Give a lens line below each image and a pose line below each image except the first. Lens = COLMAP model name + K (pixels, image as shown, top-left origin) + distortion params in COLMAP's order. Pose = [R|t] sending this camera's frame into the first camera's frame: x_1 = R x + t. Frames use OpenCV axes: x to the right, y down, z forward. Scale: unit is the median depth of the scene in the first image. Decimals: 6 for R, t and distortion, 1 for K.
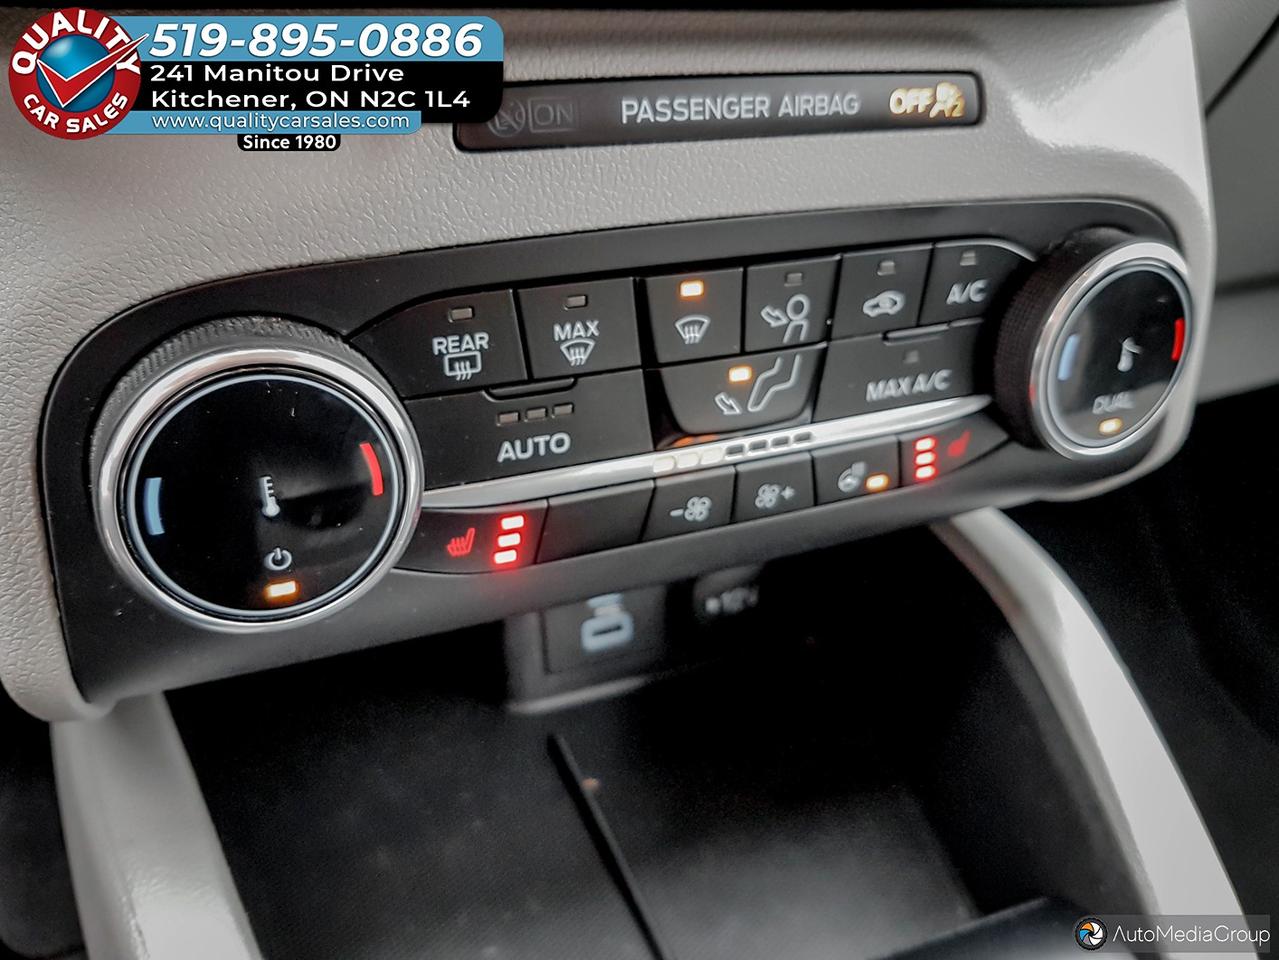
lens RADIAL K [[1110.5, 0, 636.4], [0, 1110.5, 484.7], [0, 0, 1]] dist [-0.012268, -0.011739]
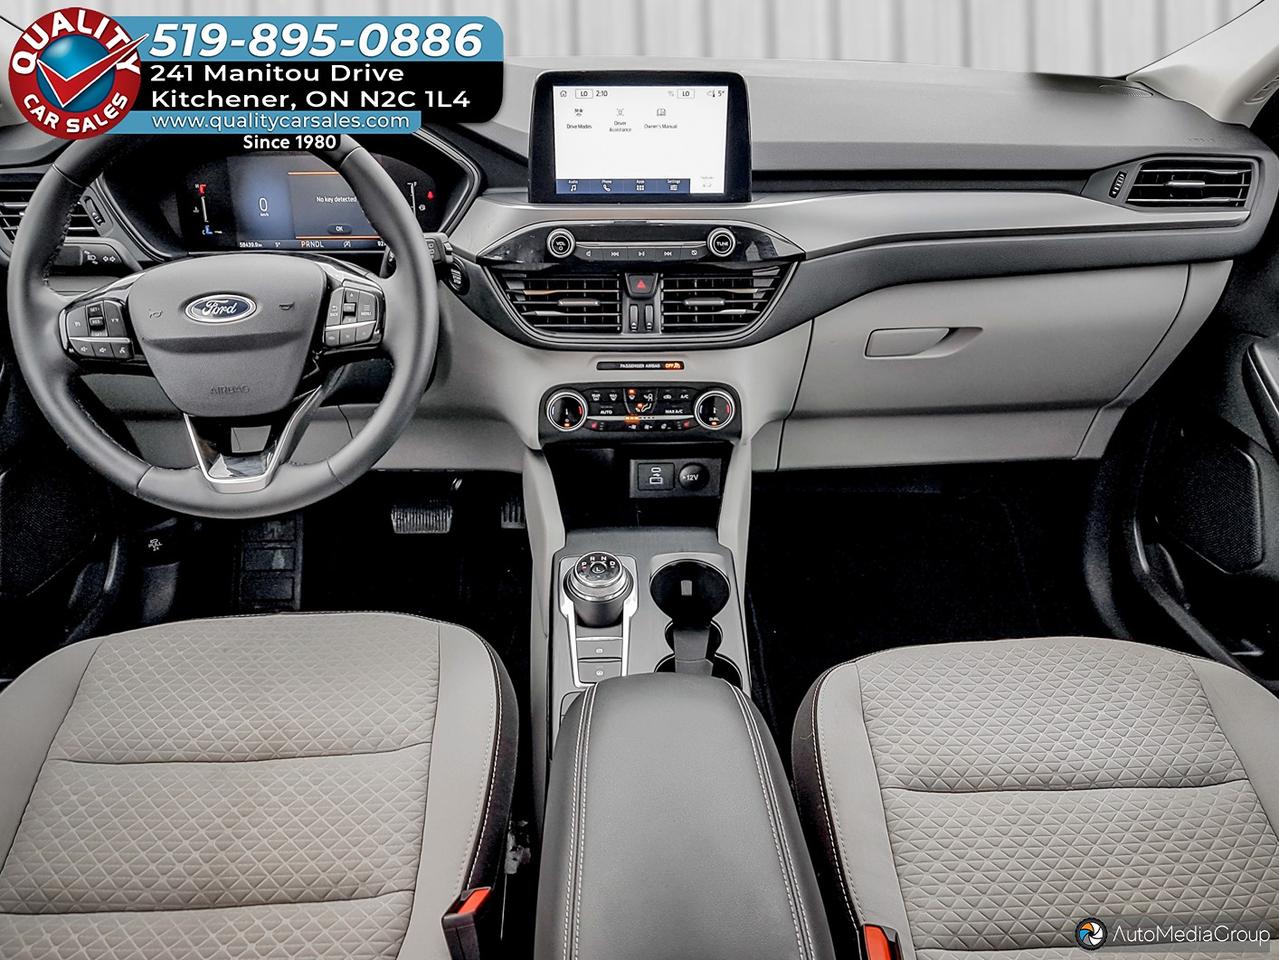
lens RADIAL K [[1110.5, 0, 660.2], [0, 1110.5, 479.0], [0, 0, 1]] dist [-0.012268, -0.011739]
pose [[0.935603, 0.119942, -0.332056, 2.319177], [-0.151315, 0.985990, -0.070199, 0.732492], [0.318984, 0.115923, 0.940644, -4.811641]]
